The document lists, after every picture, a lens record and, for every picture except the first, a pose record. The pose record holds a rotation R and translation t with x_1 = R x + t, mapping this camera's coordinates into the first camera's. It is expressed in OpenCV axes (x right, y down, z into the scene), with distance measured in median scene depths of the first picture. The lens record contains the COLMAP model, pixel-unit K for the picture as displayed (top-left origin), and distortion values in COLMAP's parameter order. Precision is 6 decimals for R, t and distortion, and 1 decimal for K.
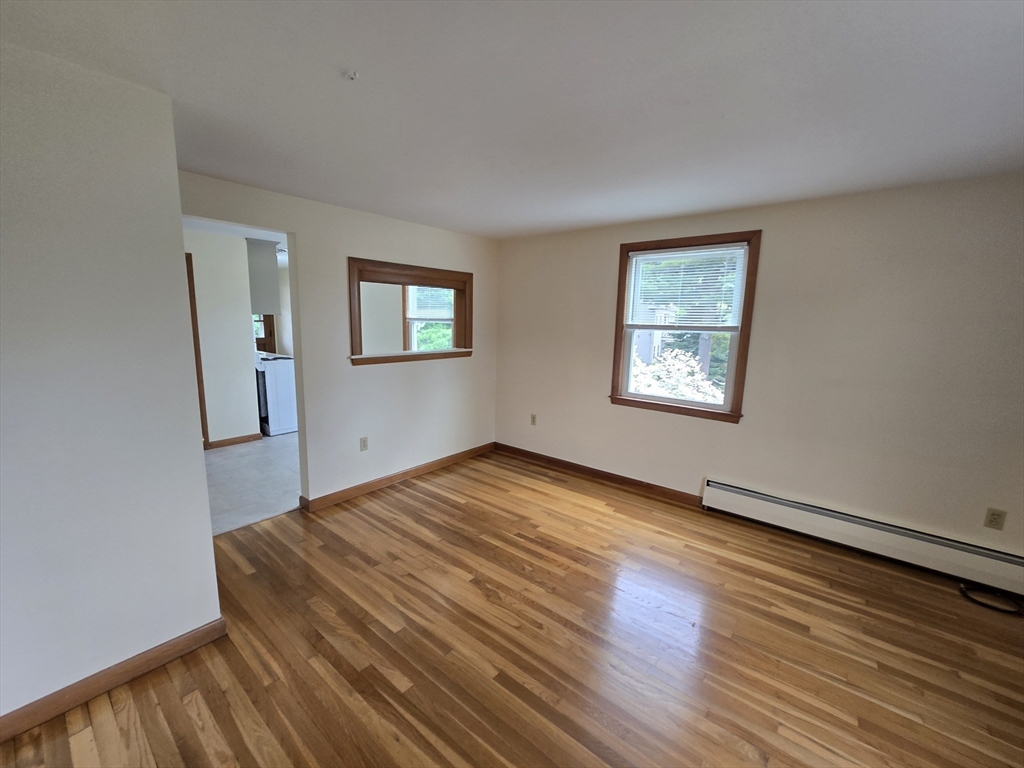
lens RADIAL K [[416.2, 0, 509.6], [0, 416.2, 387.4], [0, 0, 1]] dist [-0.002733, 0.000043]
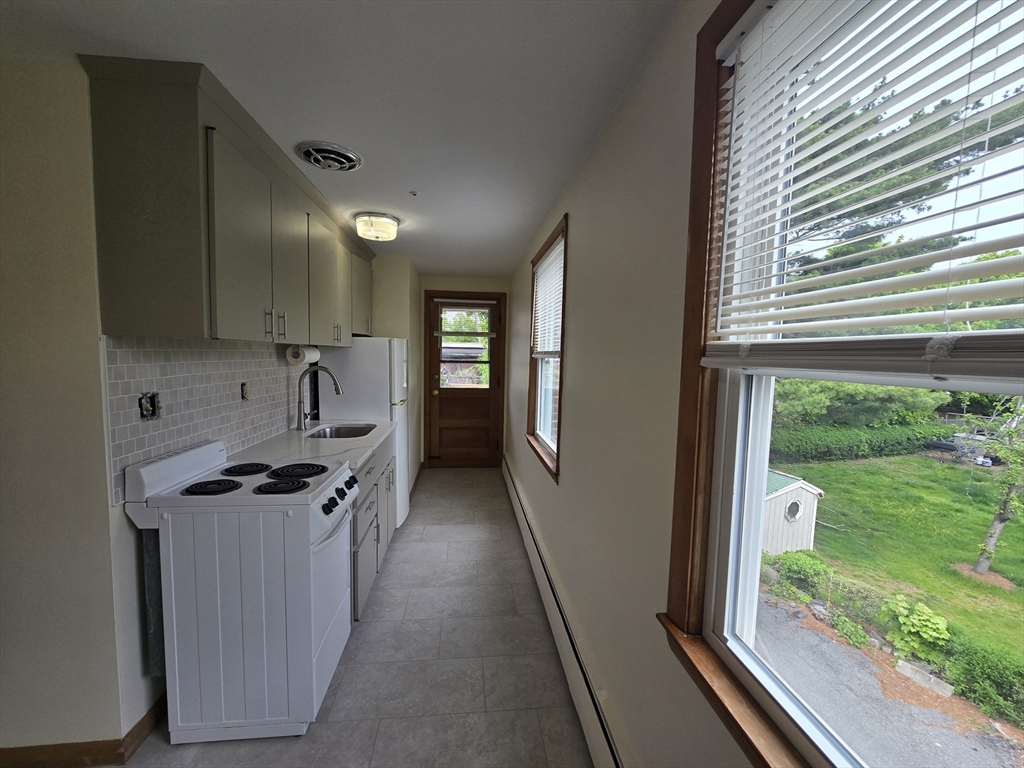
lens RADIAL K [[419.2, 0, 507.1], [0, 419.2, 386.1], [0, 0, 1]] dist [-0.001085, -0.000348]
pose [[0.710564, 0.046864, -0.702071, -0.365260], [-0.119432, 0.991334, -0.054704, -0.260632], [0.693423, 0.122720, 0.710003, 1.622232]]
